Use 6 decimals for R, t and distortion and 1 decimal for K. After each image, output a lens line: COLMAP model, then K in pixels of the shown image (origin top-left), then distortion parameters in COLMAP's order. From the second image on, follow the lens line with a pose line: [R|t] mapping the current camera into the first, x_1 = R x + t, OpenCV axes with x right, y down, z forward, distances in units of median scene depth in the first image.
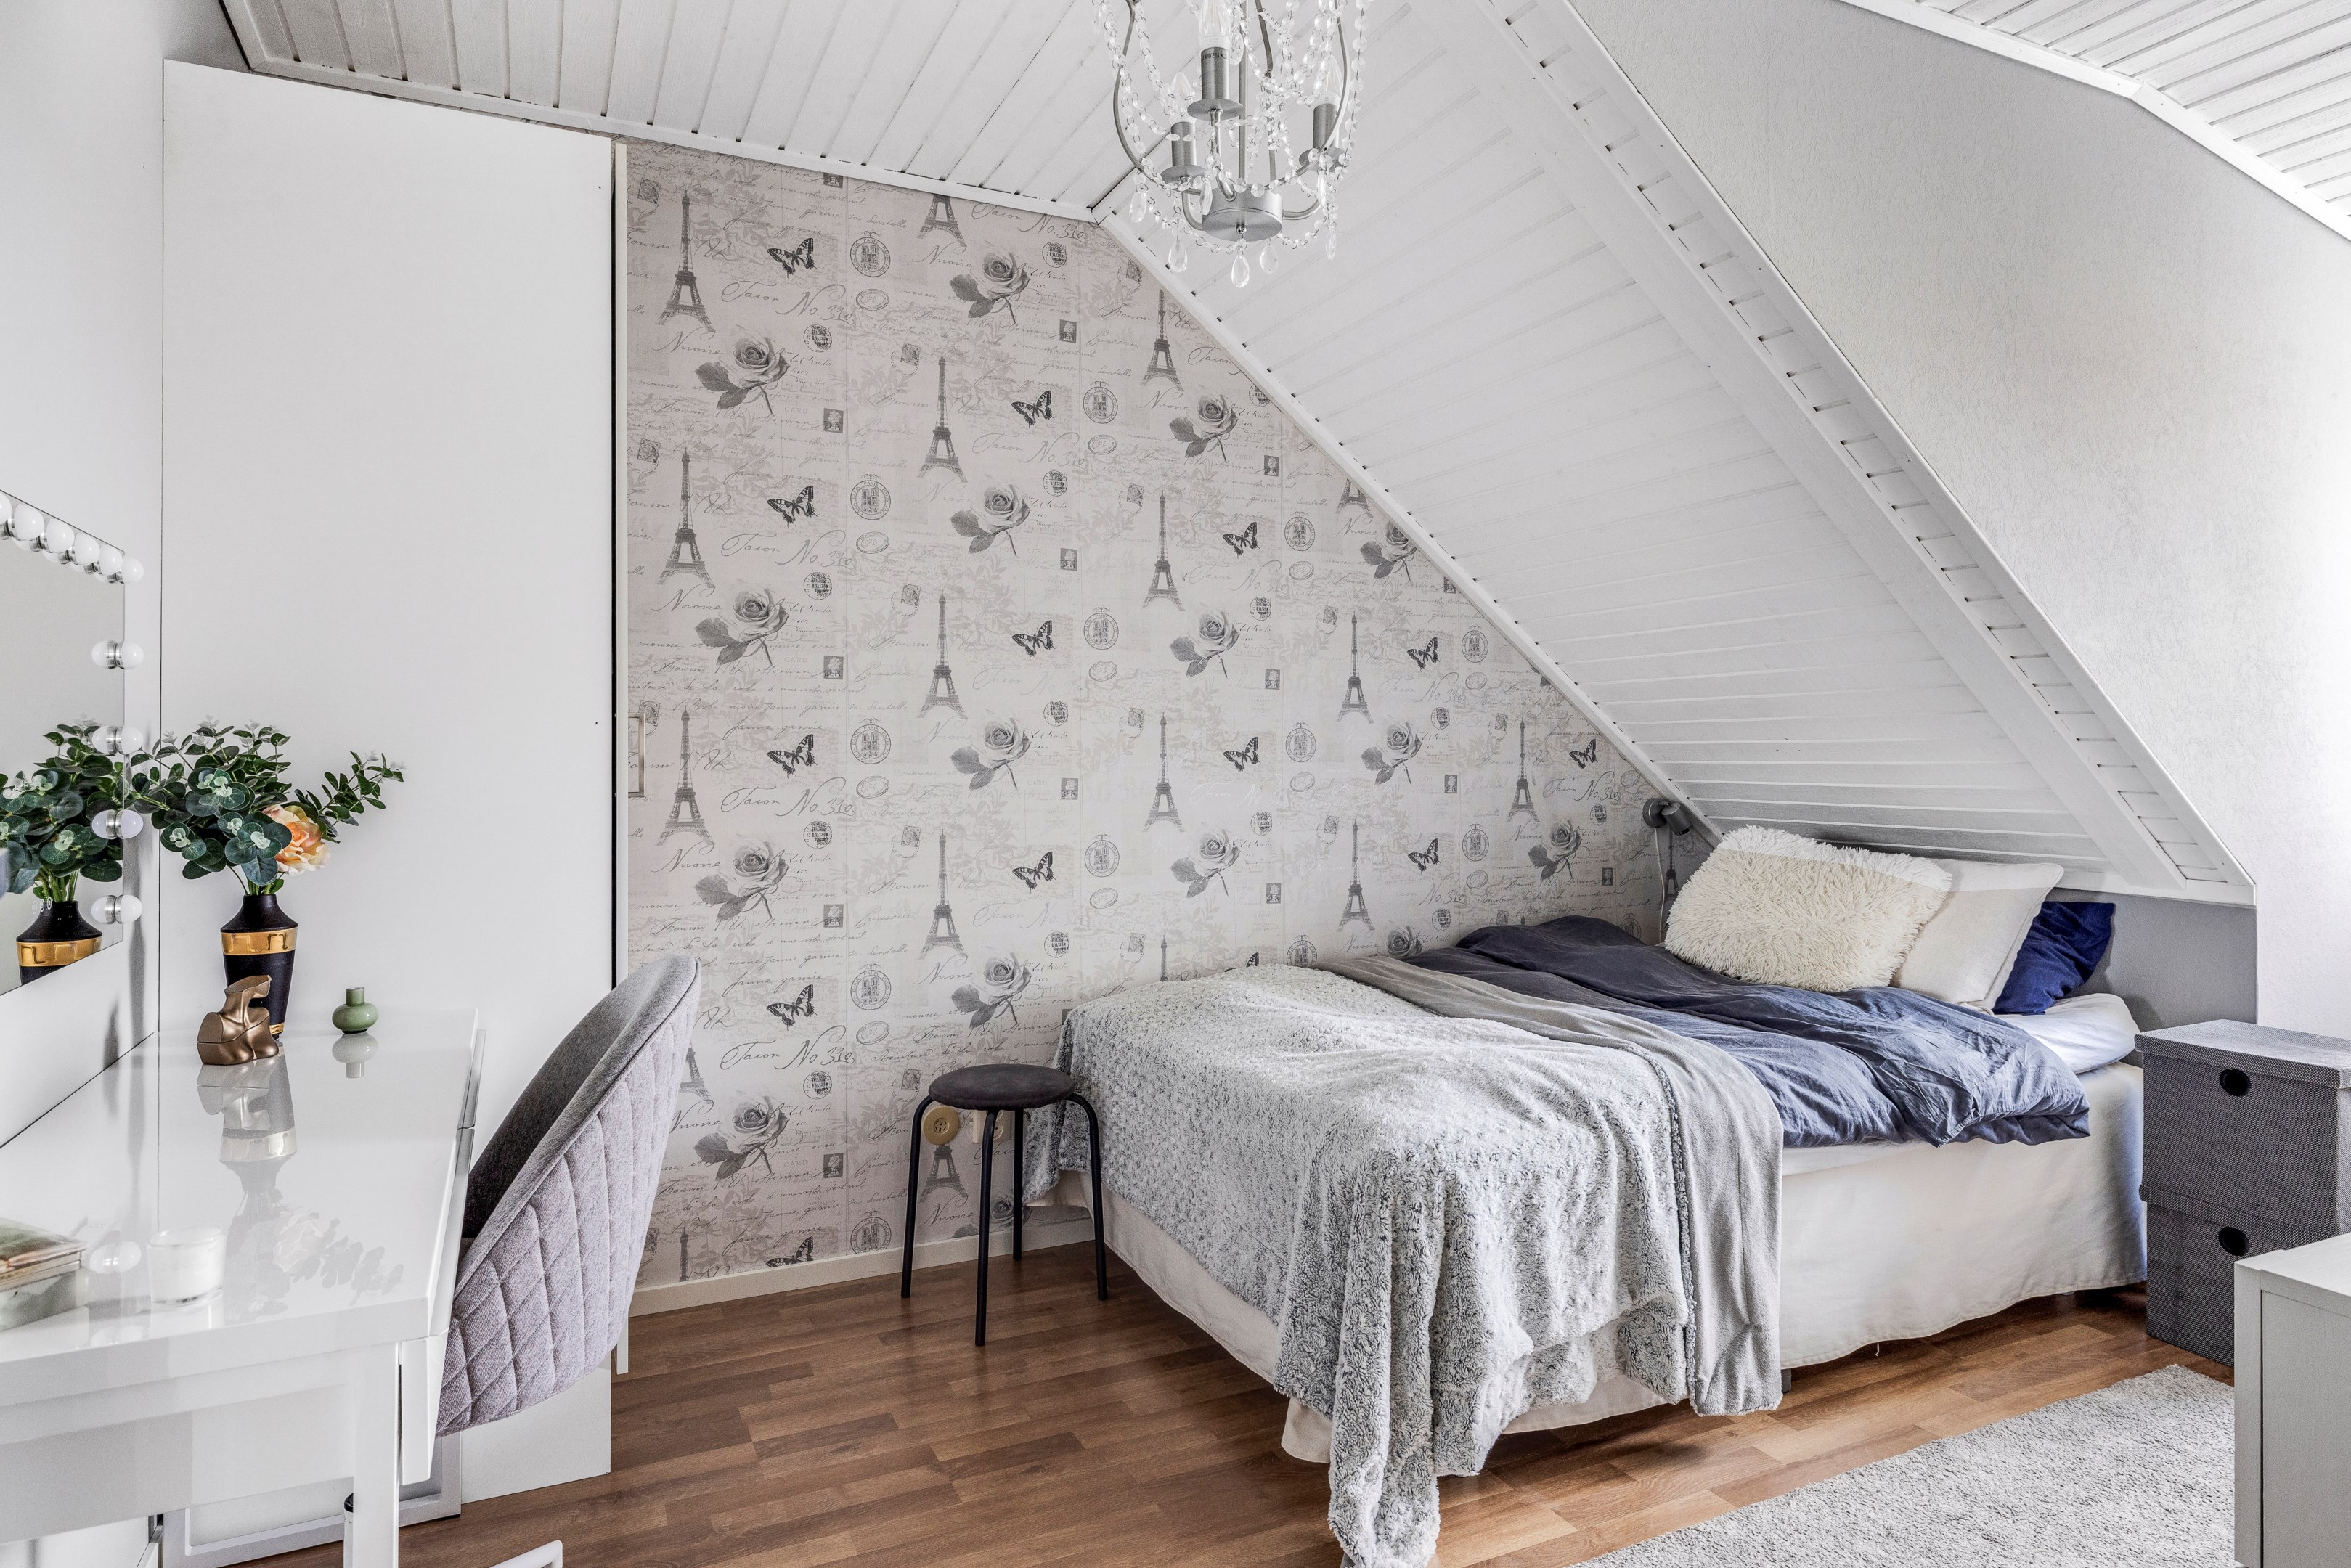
lens RADIAL K [[1329.3, 0, 1166.3], [0, 1329.3, 762.3], [0, 0, 1]] dist [-0.006003, 0.000867]
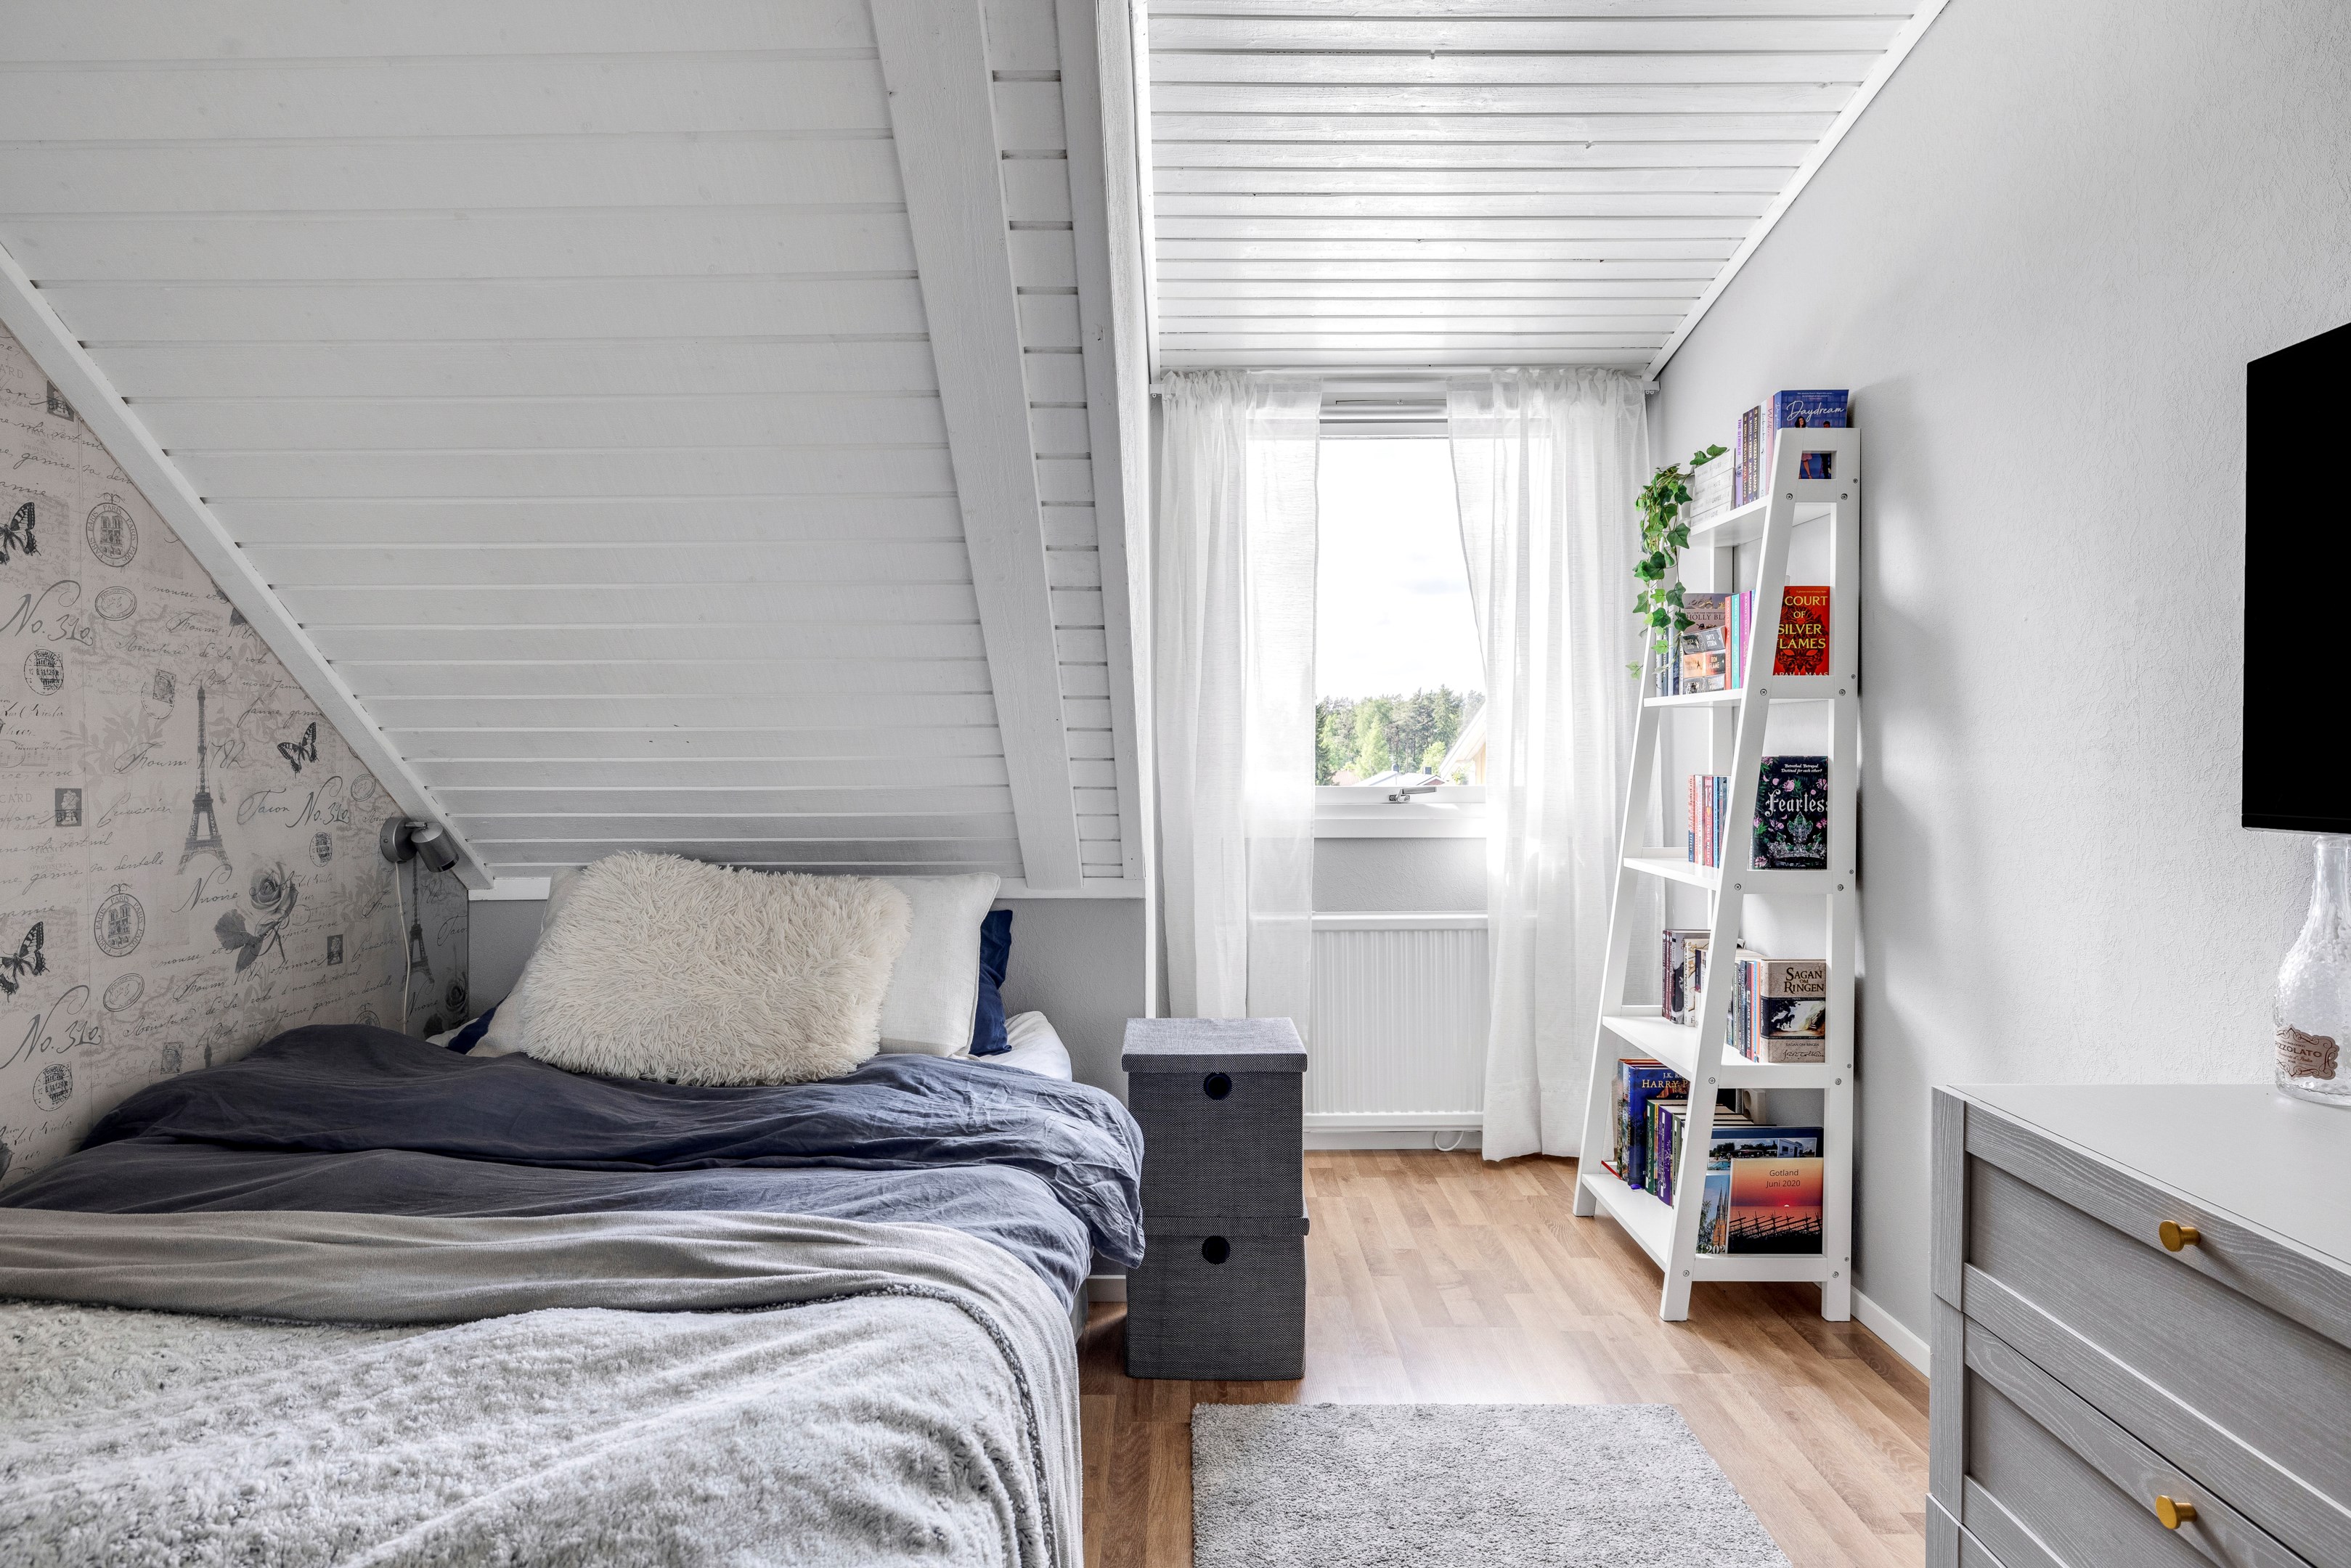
lens RADIAL K [[1329.3, 0, 1177.0], [0, 1329.3, 772.4], [0, 0, 1]] dist [-0.006003, 0.000867]
pose [[0.424079, -0.015498, 0.905492, -0.054566], [0.007850, 0.999879, 0.013437, -0.000011], [-0.905591, 0.001410, 0.424150, 0.415506]]
